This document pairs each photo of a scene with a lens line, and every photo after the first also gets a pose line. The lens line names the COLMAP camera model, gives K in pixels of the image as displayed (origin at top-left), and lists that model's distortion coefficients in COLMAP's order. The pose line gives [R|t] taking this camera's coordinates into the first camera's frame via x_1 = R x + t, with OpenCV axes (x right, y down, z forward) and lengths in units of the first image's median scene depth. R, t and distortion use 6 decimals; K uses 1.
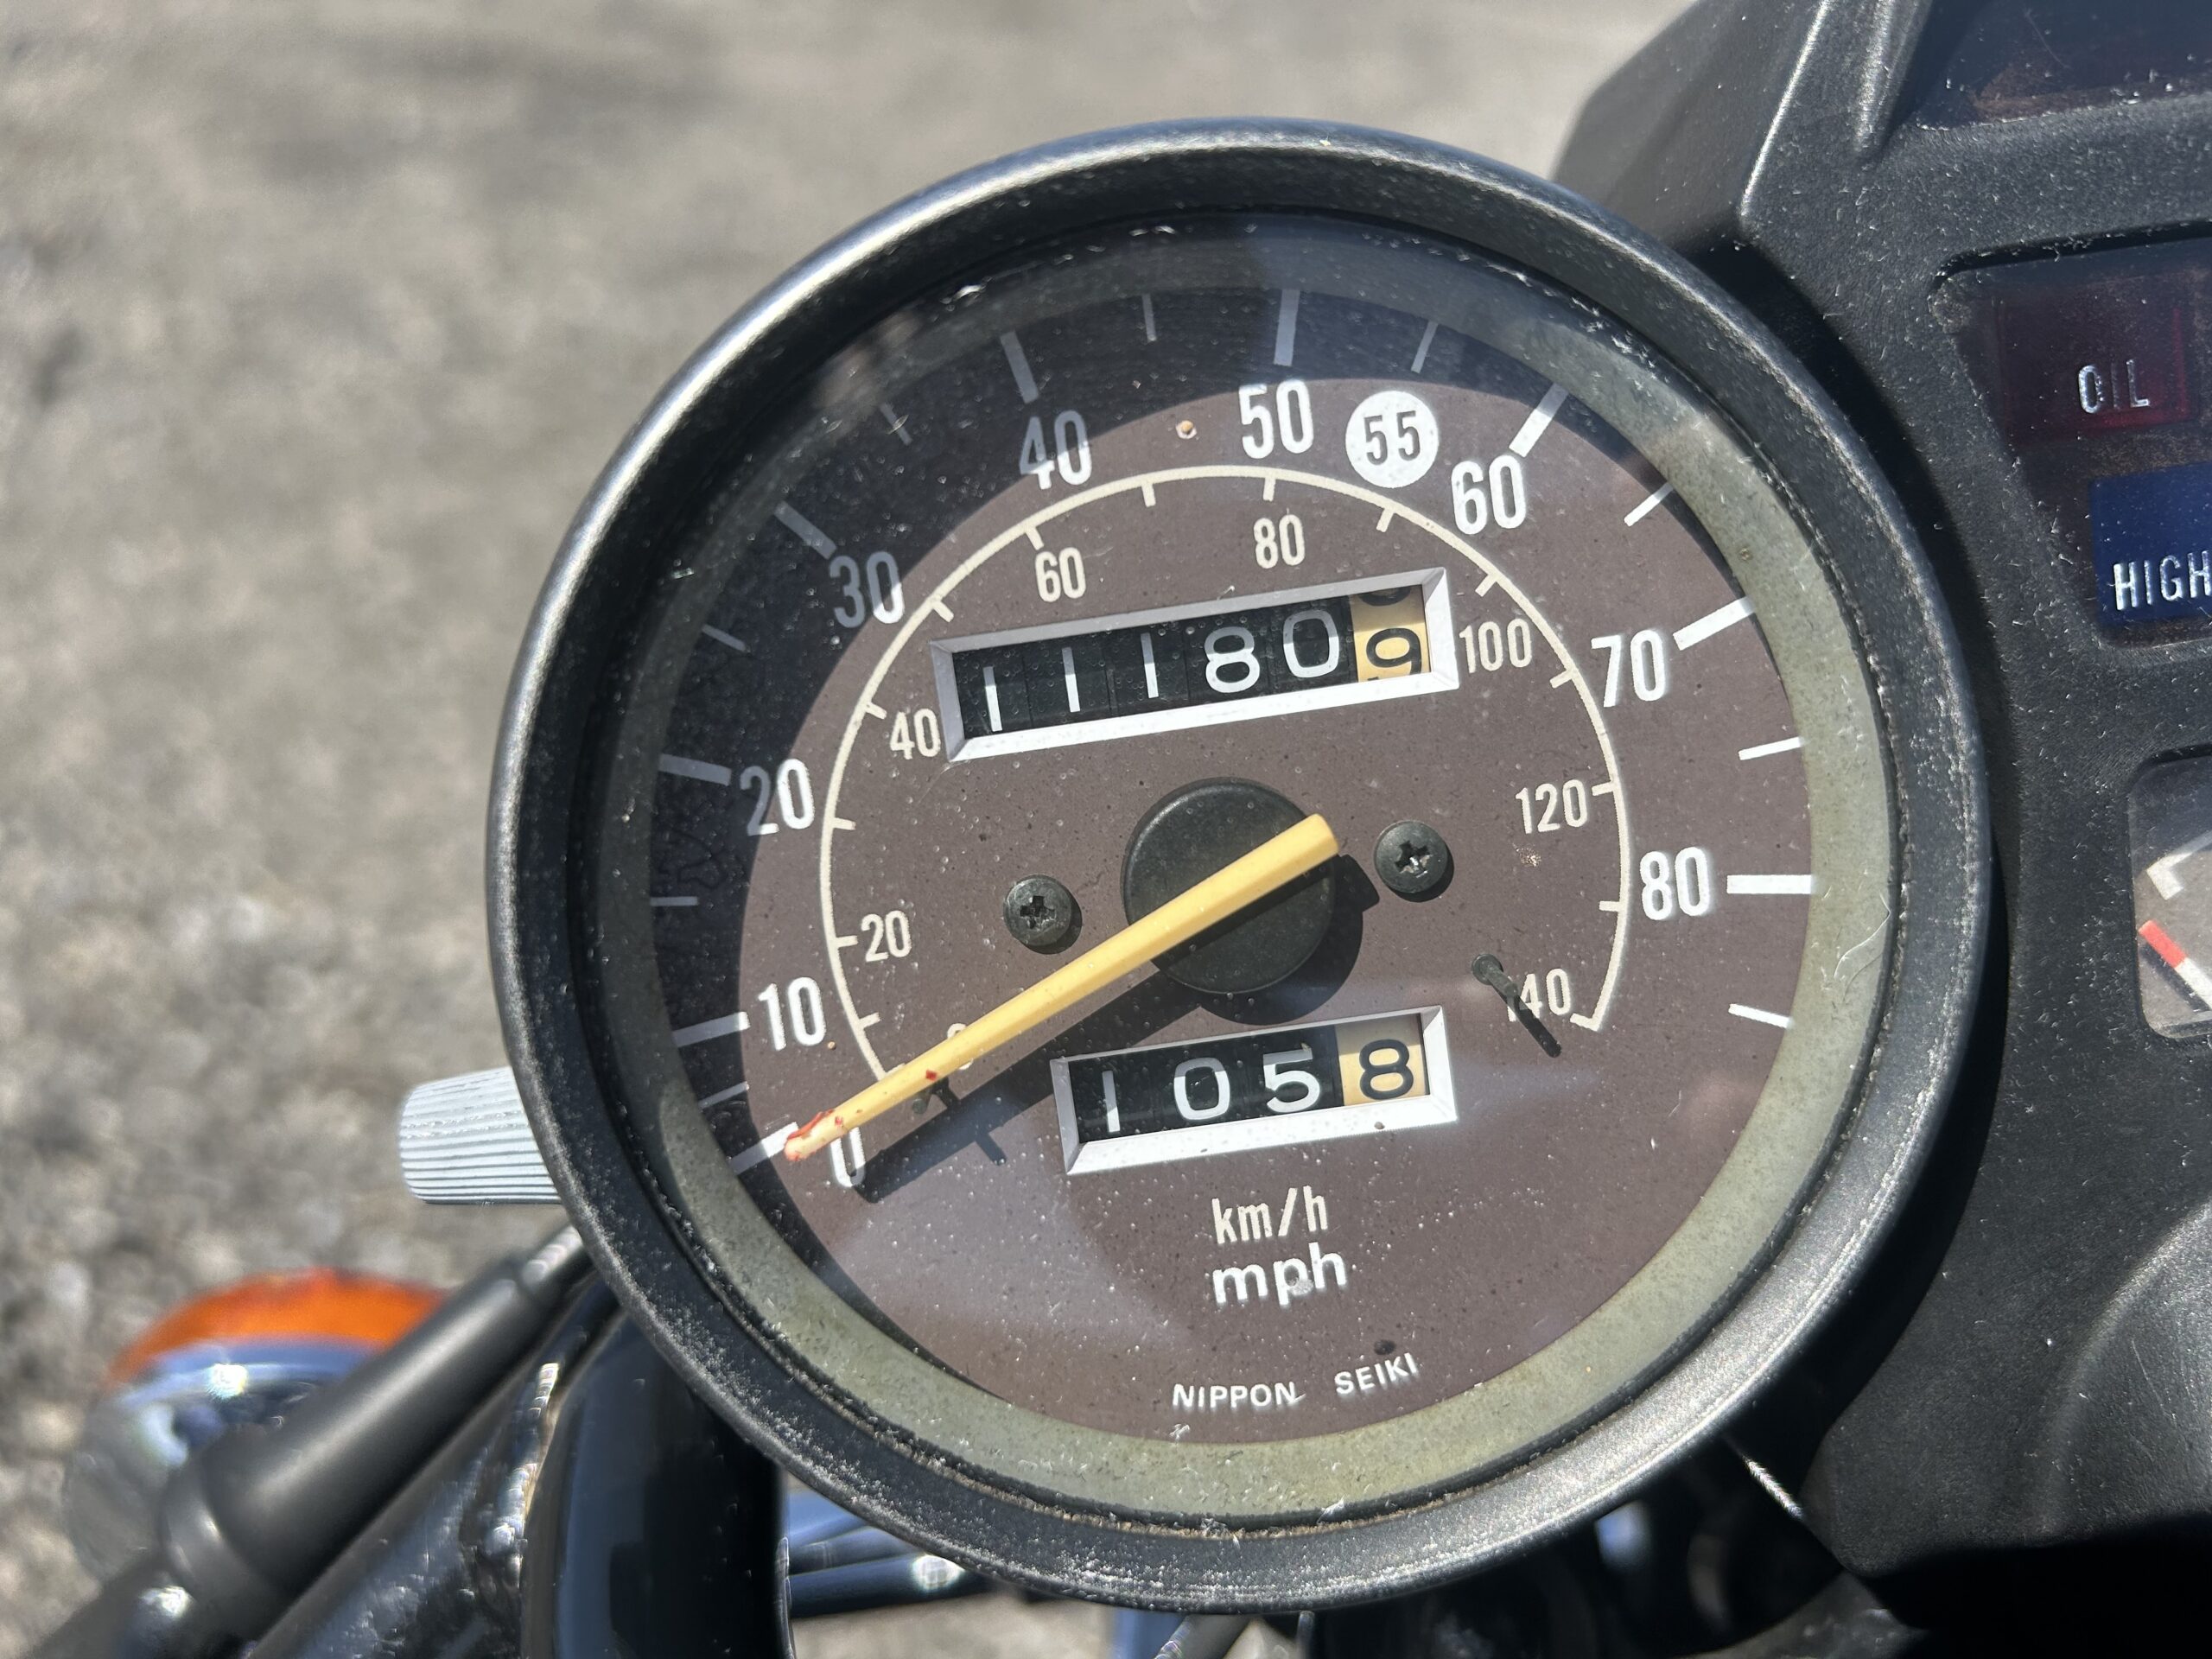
lens RADIAL K [[1673.3, 0, 1093.5], [0, 1673.3, 839.6], [0, 0, 1]] dist [0.030513, -0.044567]
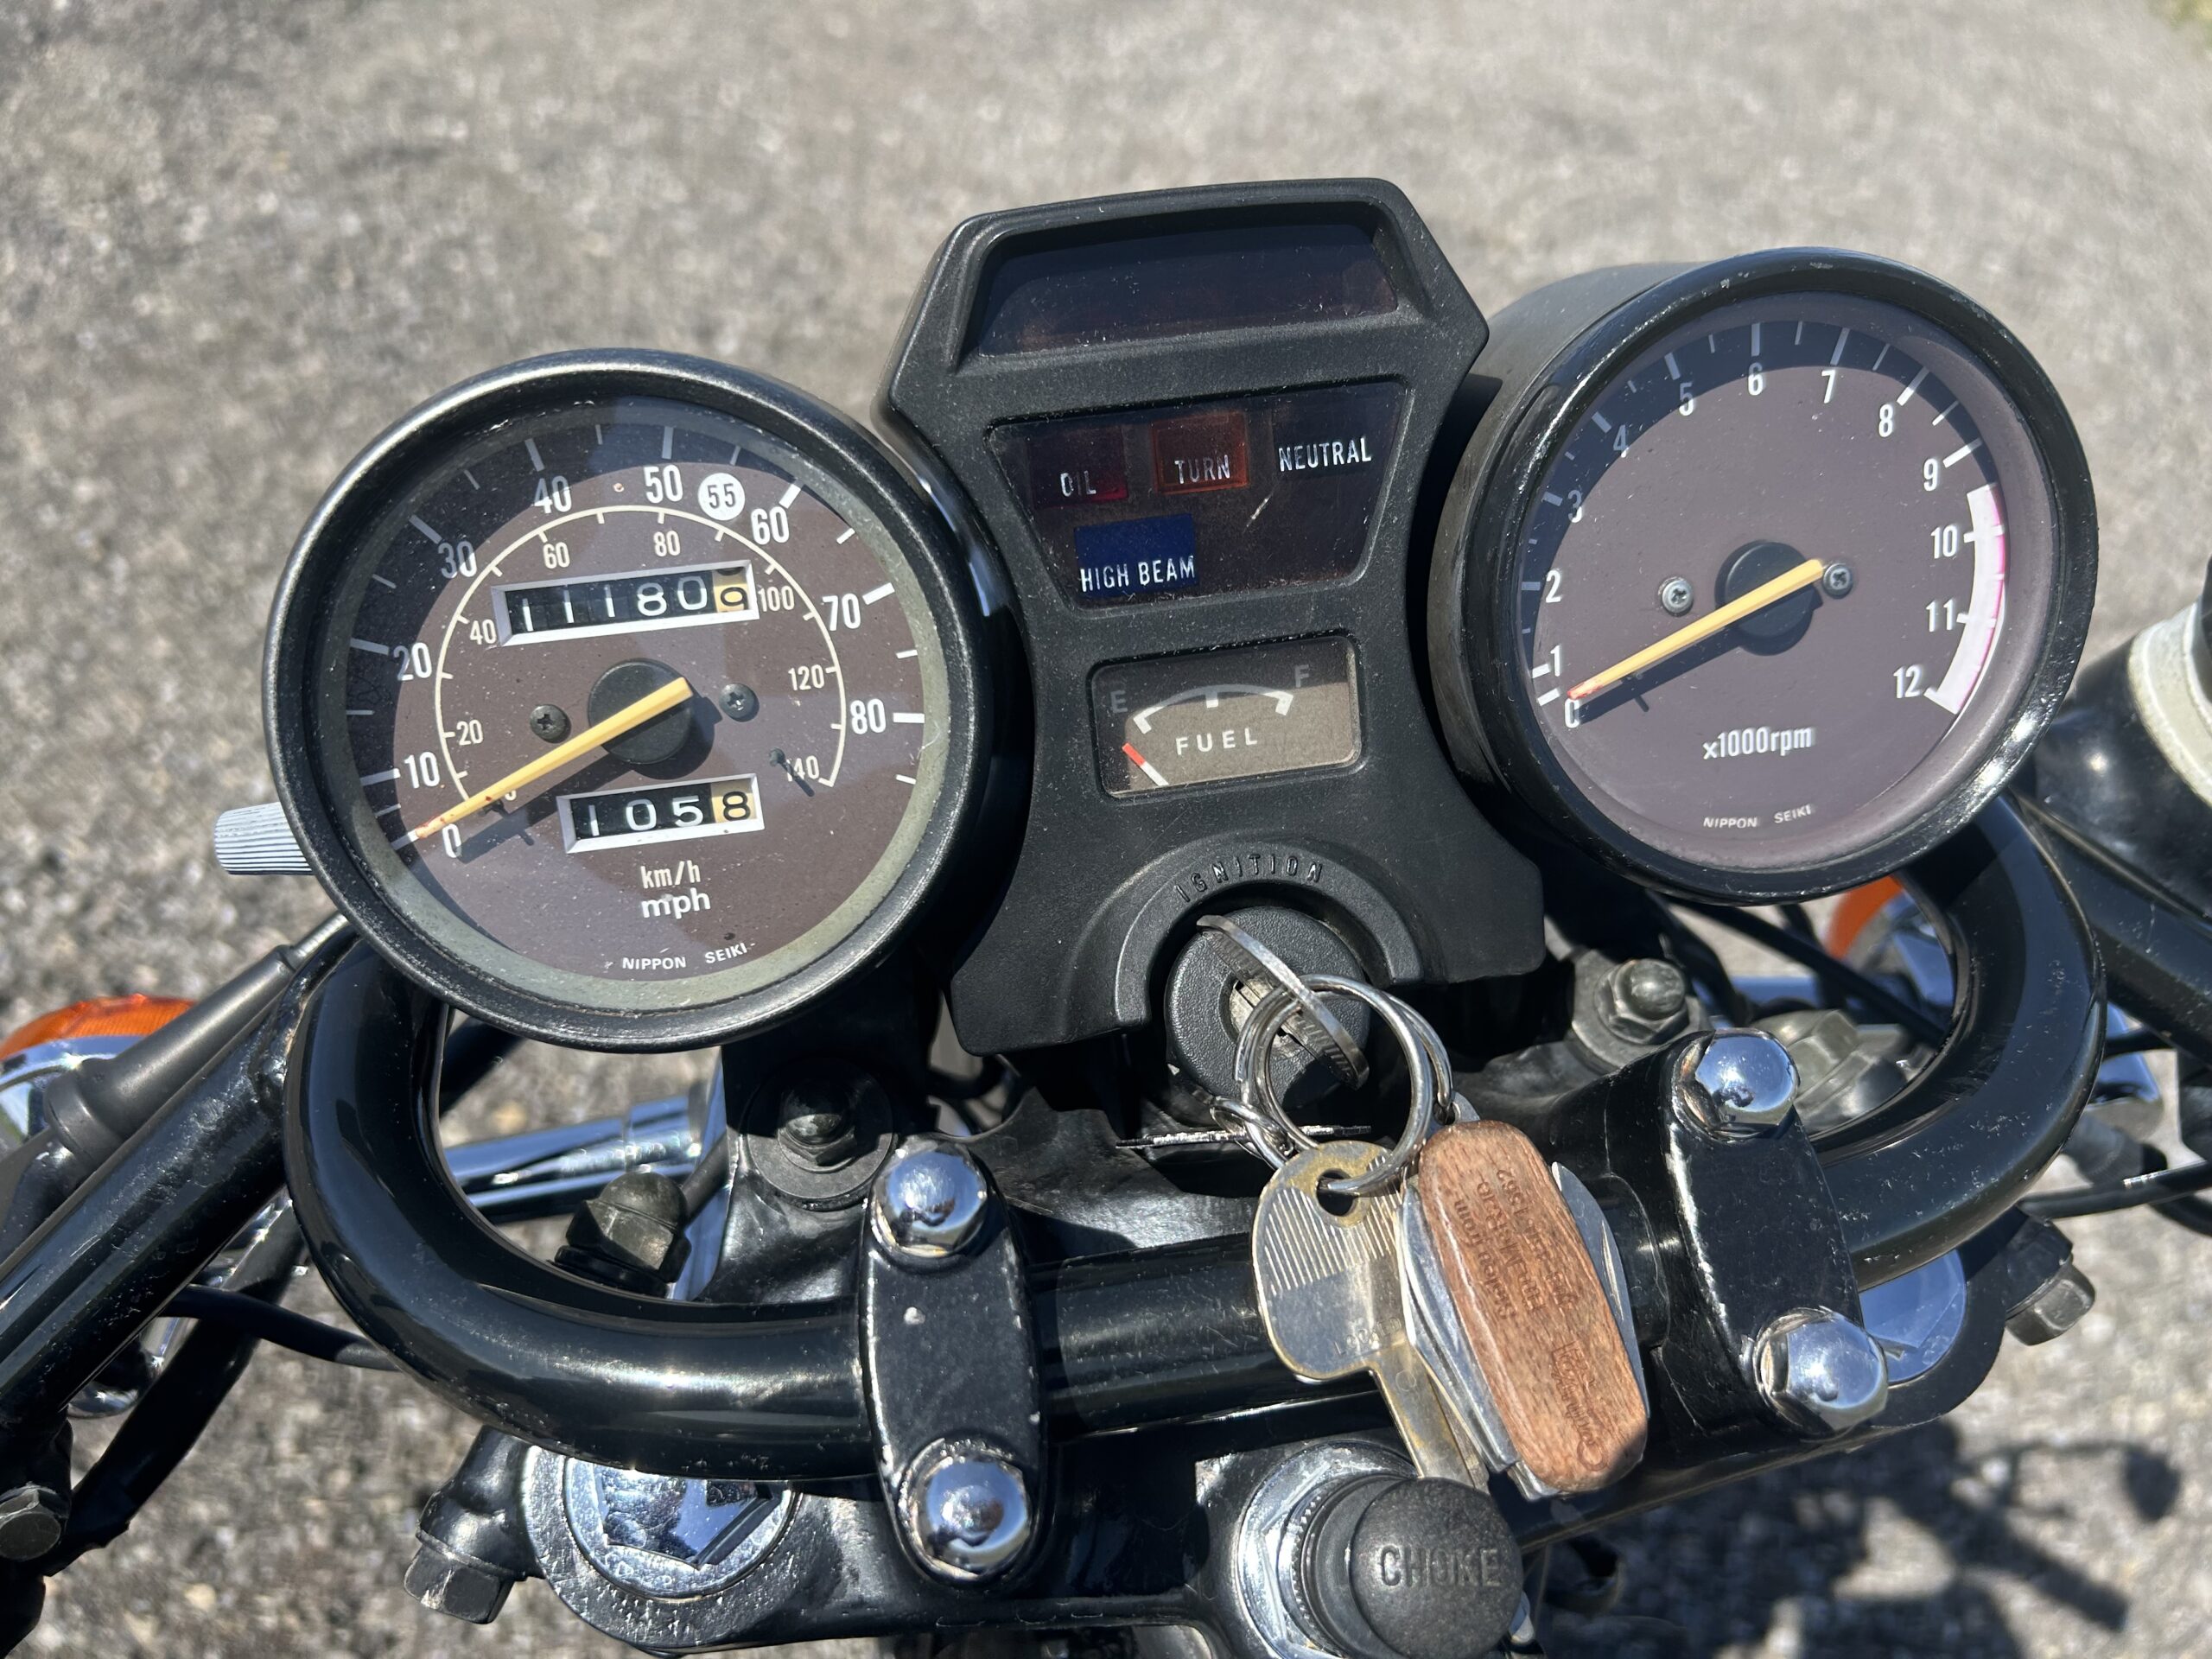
lens RADIAL K [[1673.3, 0, 1109.6], [0, 1673.3, 834.2], [0, 0, 1]] dist [0.030513, -0.044567]
pose [[0.992502, 0.014840, 0.121324, 0.401701], [-0.024072, 0.996894, 0.074988, 0.009984], [-0.119834, -0.077346, 0.989776, -1.118535]]
